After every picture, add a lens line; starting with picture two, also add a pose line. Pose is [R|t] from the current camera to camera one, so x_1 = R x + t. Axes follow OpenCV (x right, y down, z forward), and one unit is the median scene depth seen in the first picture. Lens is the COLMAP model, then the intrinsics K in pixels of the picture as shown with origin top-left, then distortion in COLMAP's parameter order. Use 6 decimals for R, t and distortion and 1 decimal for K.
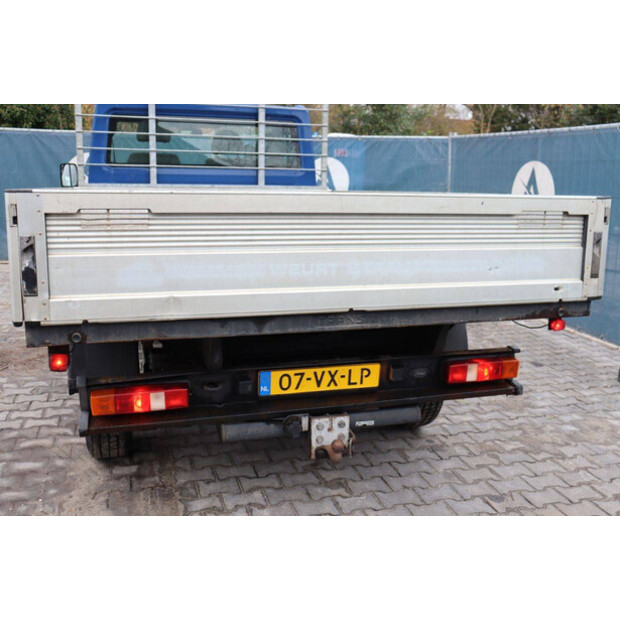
lens RADIAL K [[632.6, 0, 310.0], [0, 632.6, 310.0], [0, 0, 1]] dist [-0.102605, 0.188146]
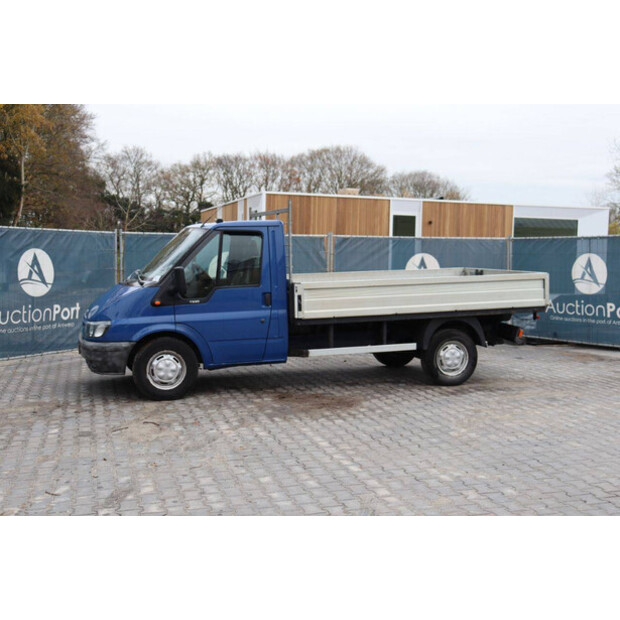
lens RADIAL K [[794.2, 0, 310.0], [0, 794.2, 310.0], [0, 0, 1]] dist [0.018657, 0.032742]
pose [[0.002870, -0.105035, 0.994464, -4.198529], [0.211376, 0.972062, 0.102059, -0.599077], [-0.977401, 0.209913, 0.024992, 1.776073]]
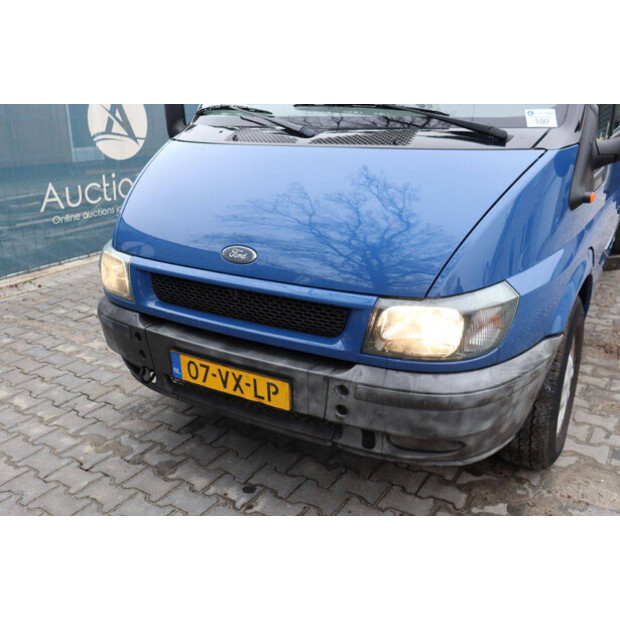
lens RADIAL K [[588.3, 0, 310.0], [0, 588.3, 310.0], [0, 0, 1]] dist [-0.059437, 0.013403]
pose [[-0.661484, -0.263847, 0.702014, -1.191619], [0.160499, 0.864577, 0.476179, -0.718236], [-0.732583, 0.427658, -0.529557, 3.228126]]
